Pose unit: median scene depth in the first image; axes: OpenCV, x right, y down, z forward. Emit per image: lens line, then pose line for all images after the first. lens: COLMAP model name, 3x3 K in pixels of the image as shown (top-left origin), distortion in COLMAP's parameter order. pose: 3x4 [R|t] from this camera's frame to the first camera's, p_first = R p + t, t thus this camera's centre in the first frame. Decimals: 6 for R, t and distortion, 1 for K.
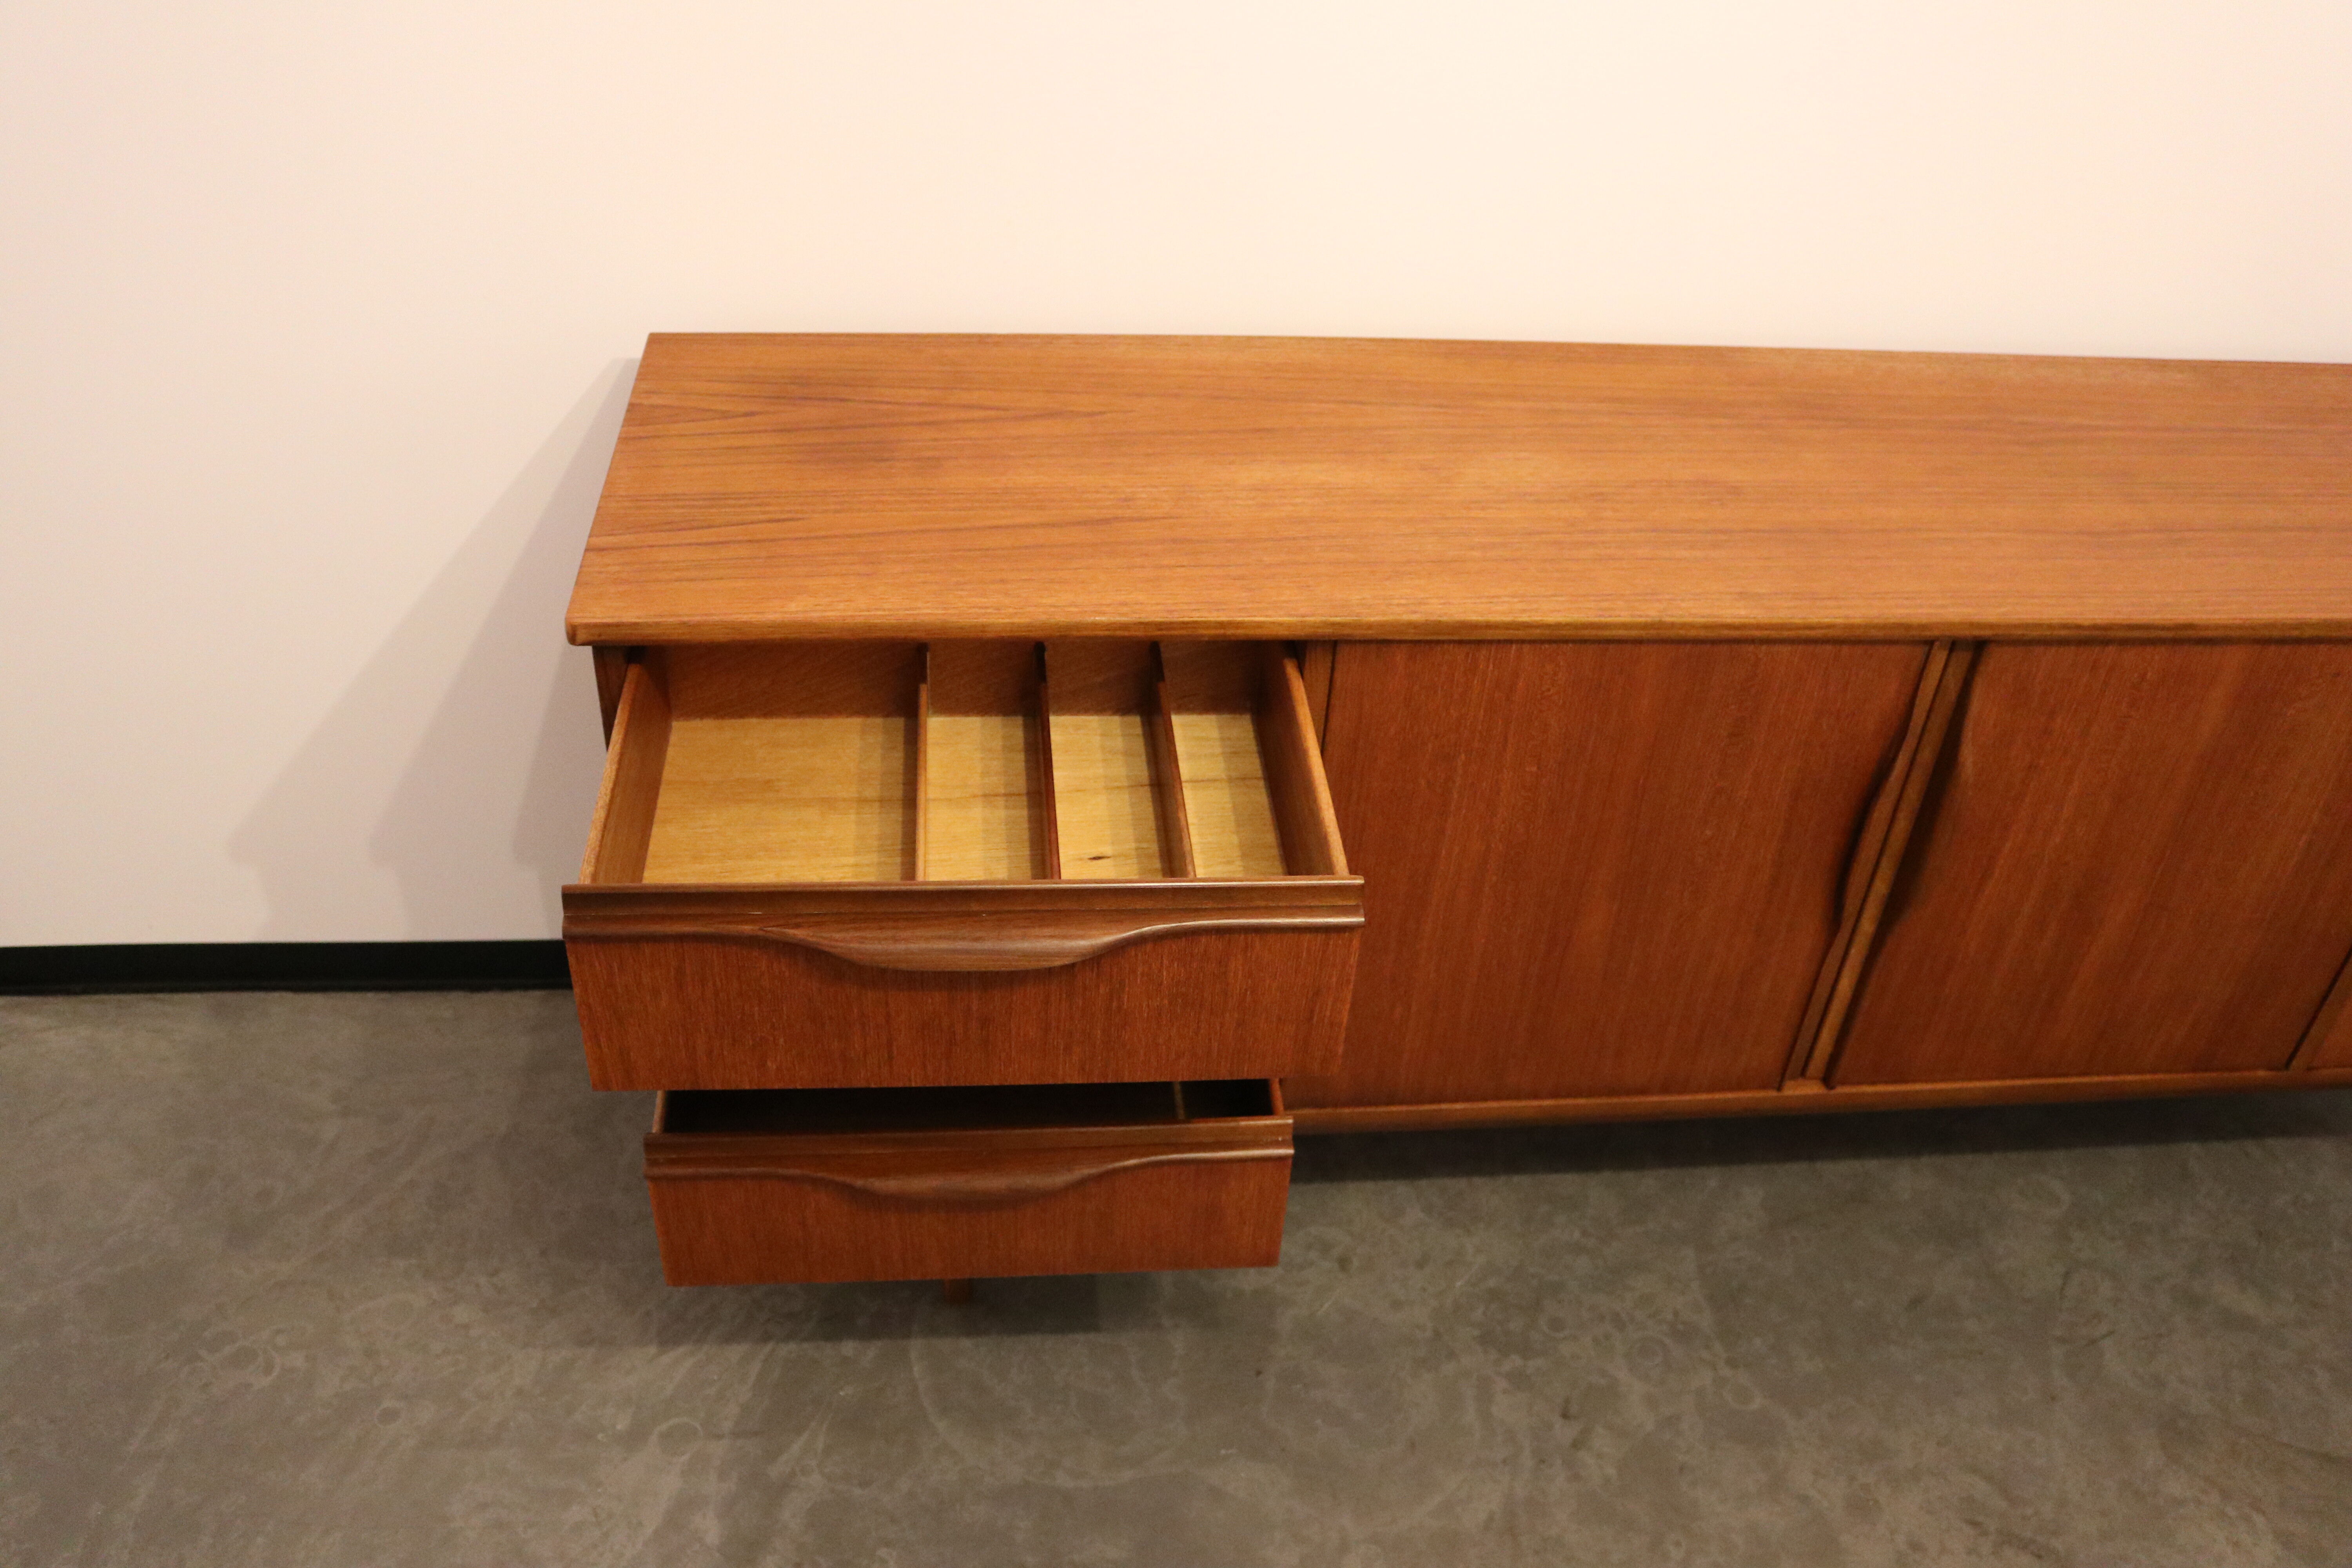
lens RADIAL K [[1986.1, 0, 1166.0], [0, 1986.1, 794.9], [0, 0, 1]] dist [-0.159878, 0.130106]
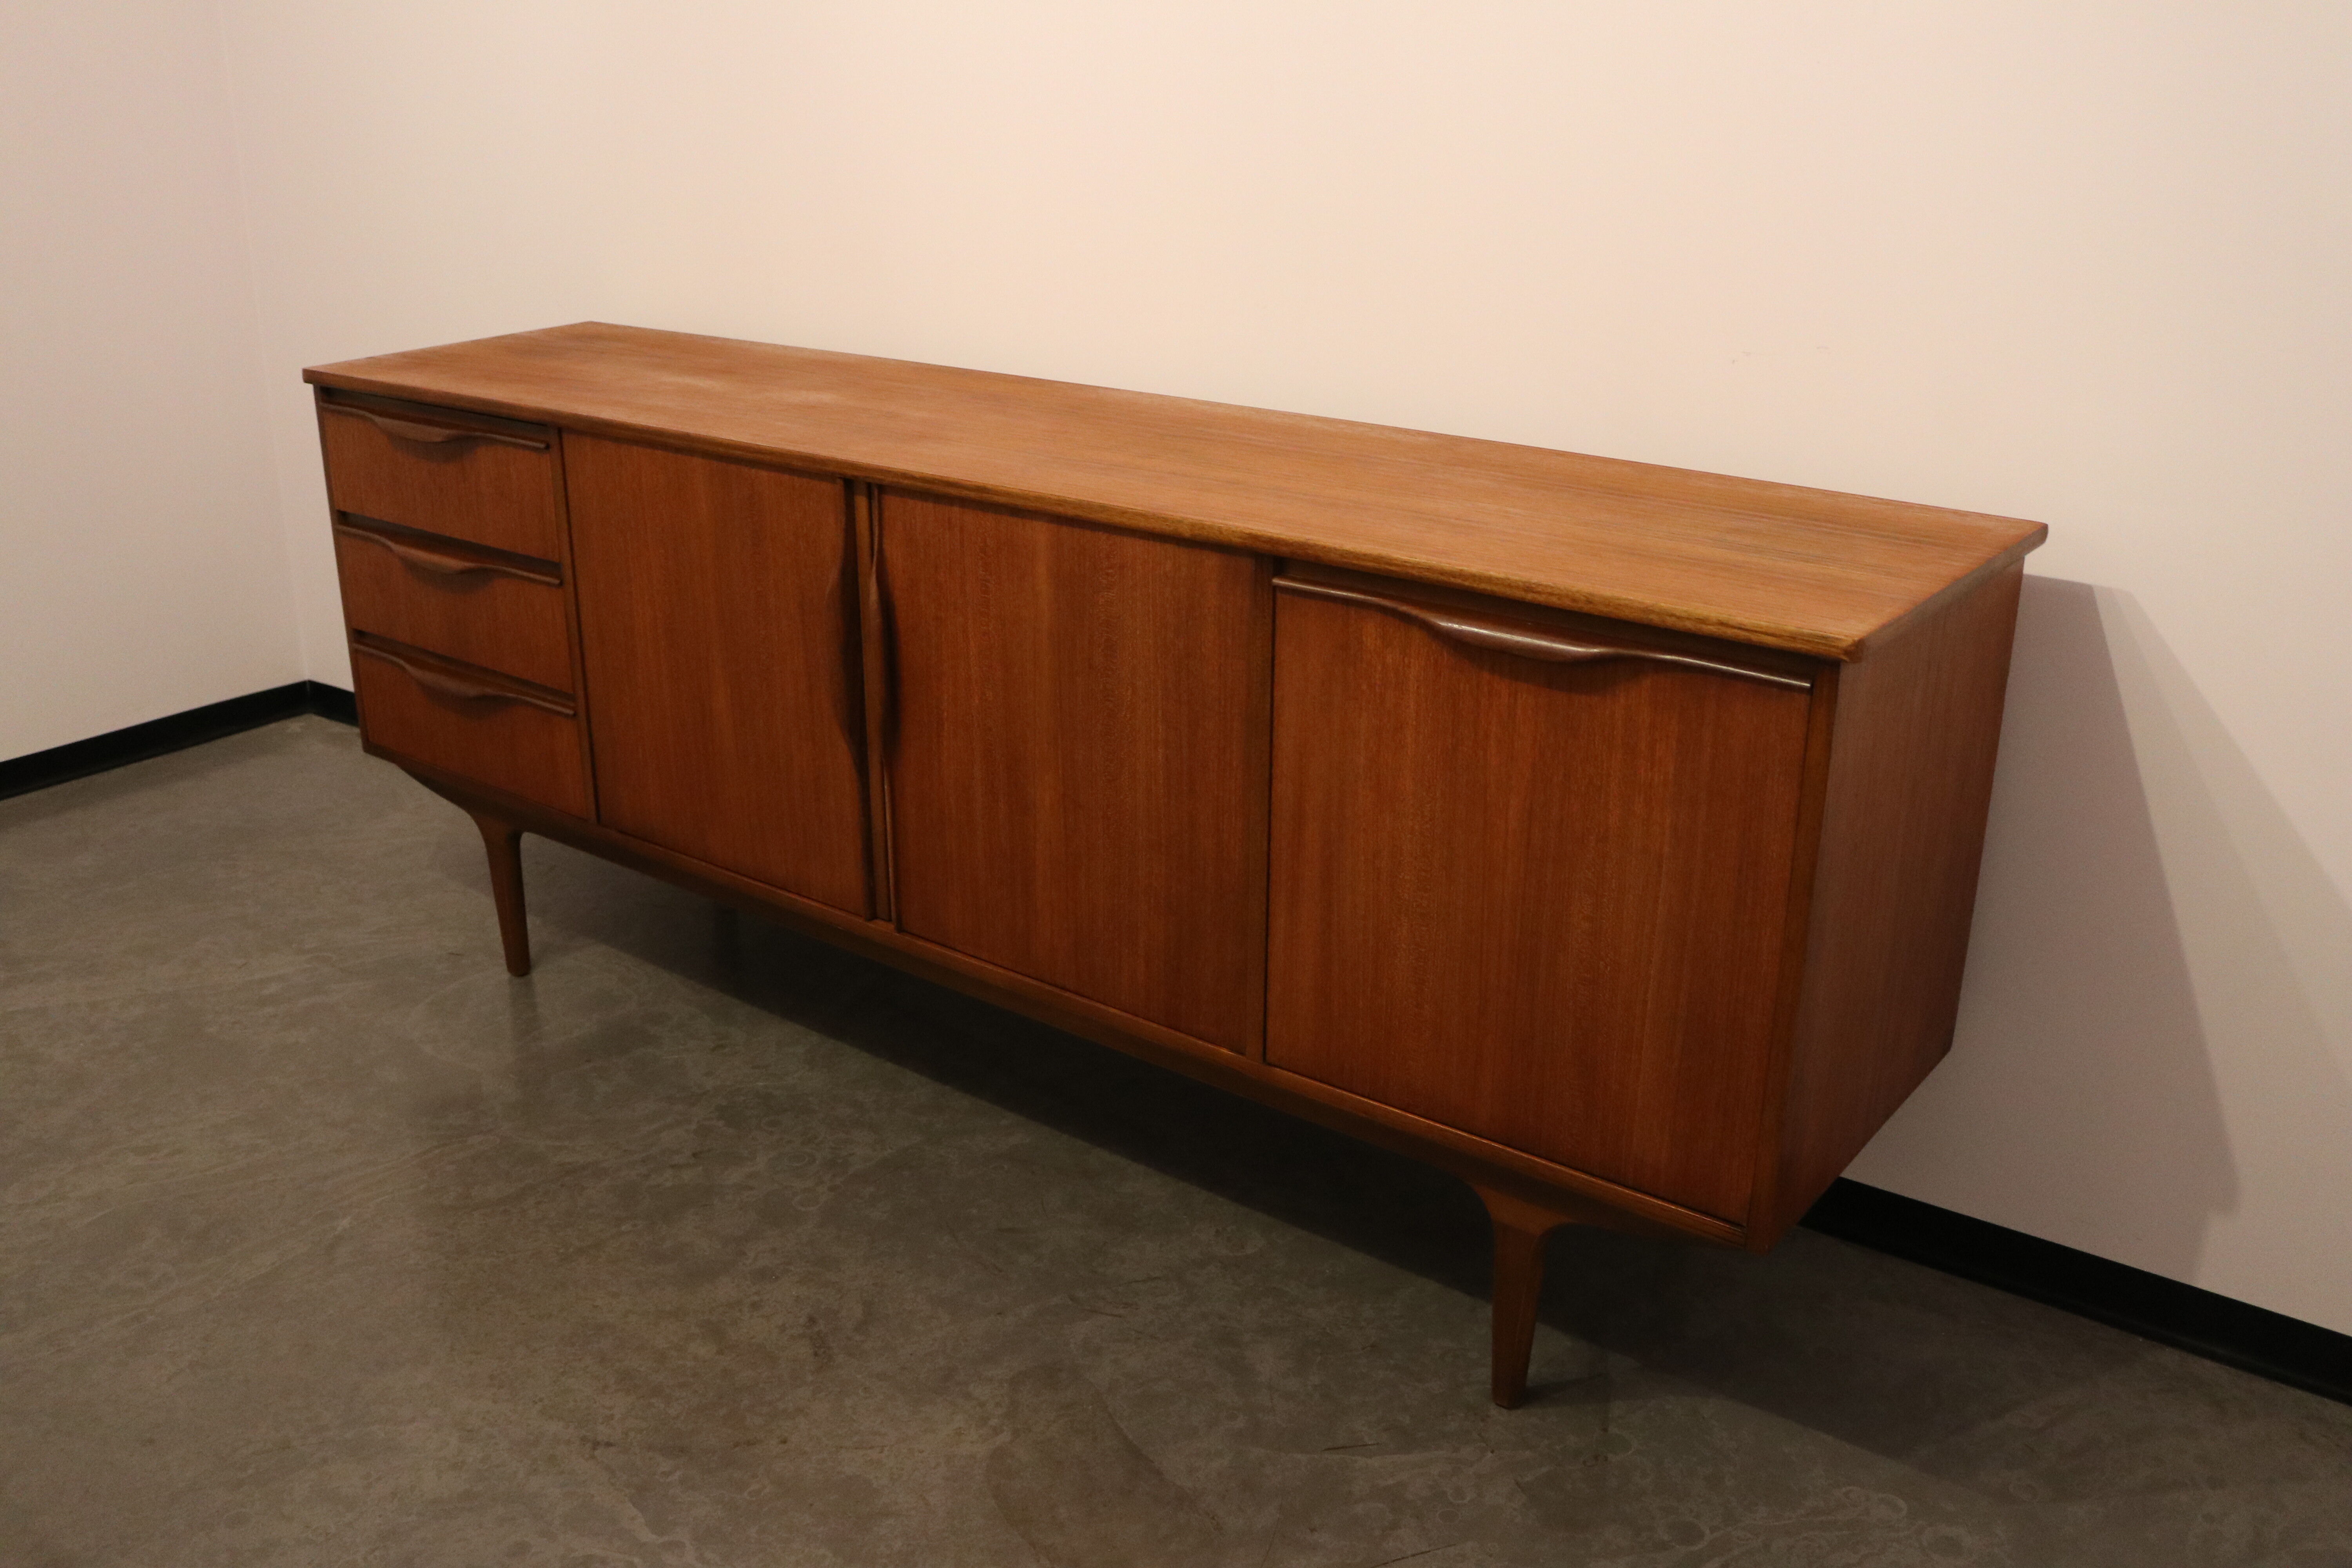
lens RADIAL K [[2102.5, 0, 1176.4], [0, 2102.5, 818.3], [0, 0, 1]] dist [-0.112099, 0.004767]
pose [[0.735376, 0.200664, -0.647268, 1.285787], [-0.382777, 0.911184, -0.152400, 0.219140], [0.559199, 0.359831, 0.746872, 0.118383]]
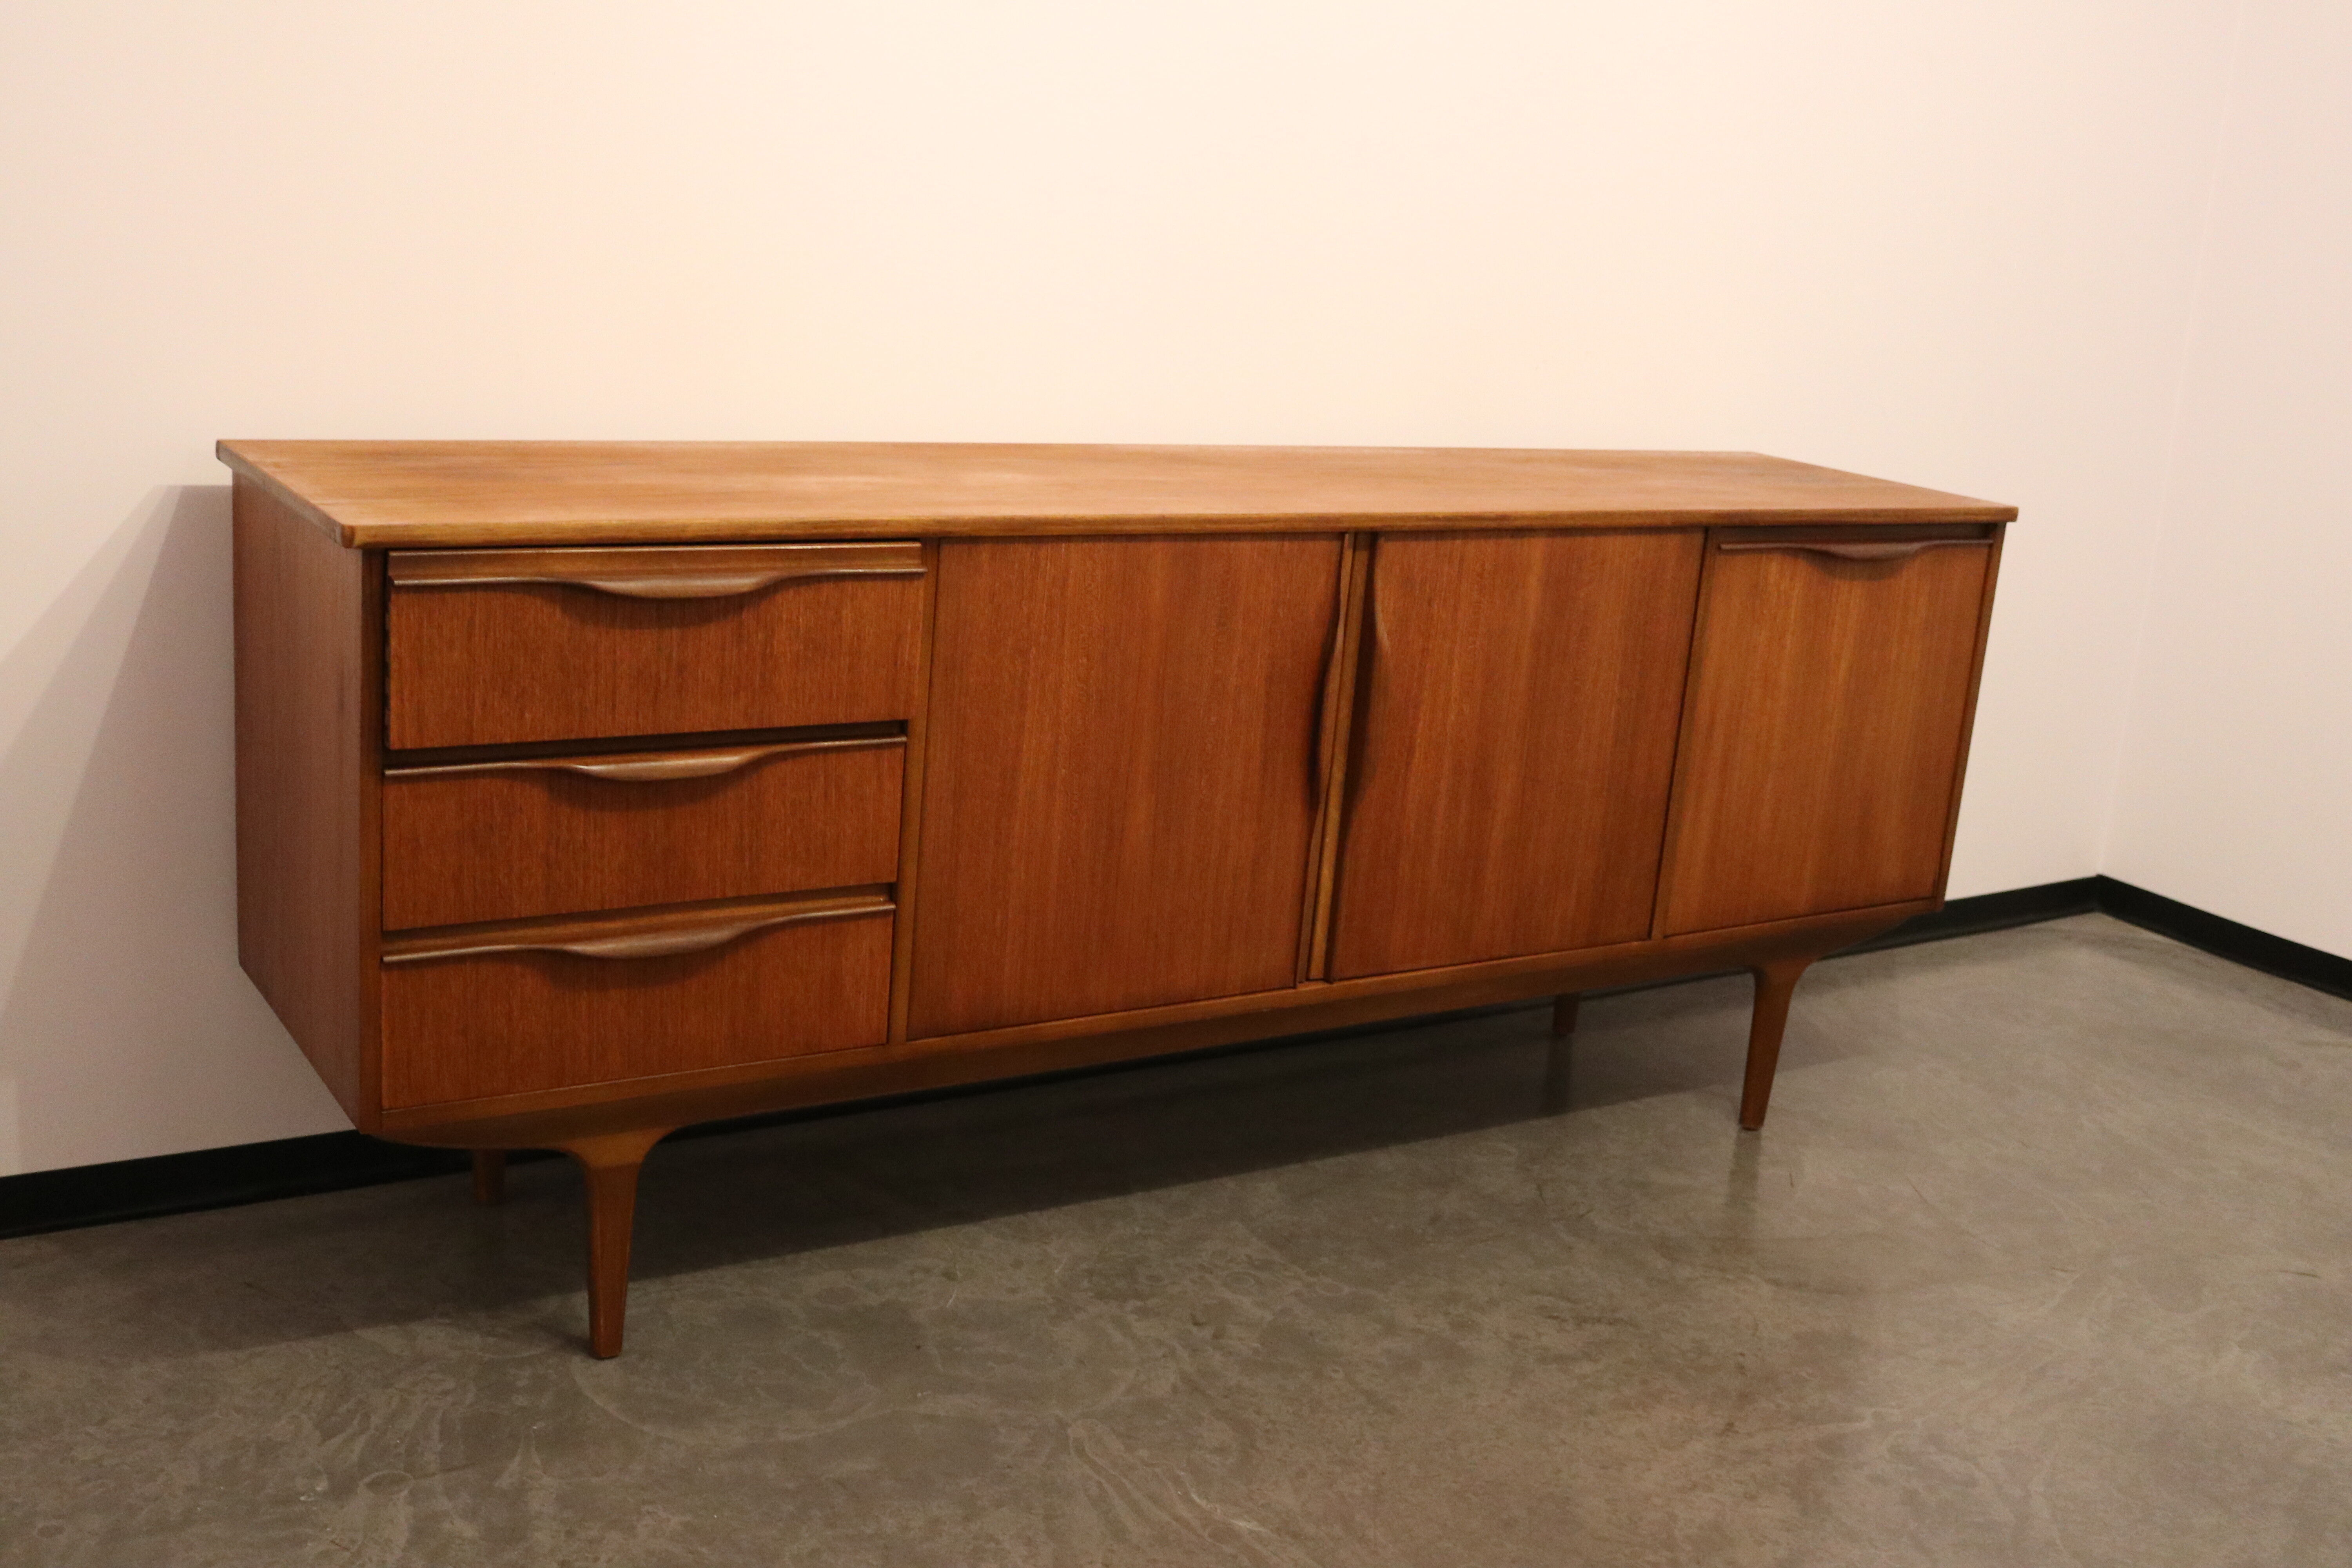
lens RADIAL K [[2476.5, 0, 1165.2], [0, 2476.5, 794.4], [0, 0, 1]] dist [-0.128475, 0.127848]
pose [[0.886078, -0.094462, 0.453808, -0.421030], [0.249237, 0.922542, -0.294615, 0.465082], [-0.390827, 0.374158, 0.840988, -0.265937]]
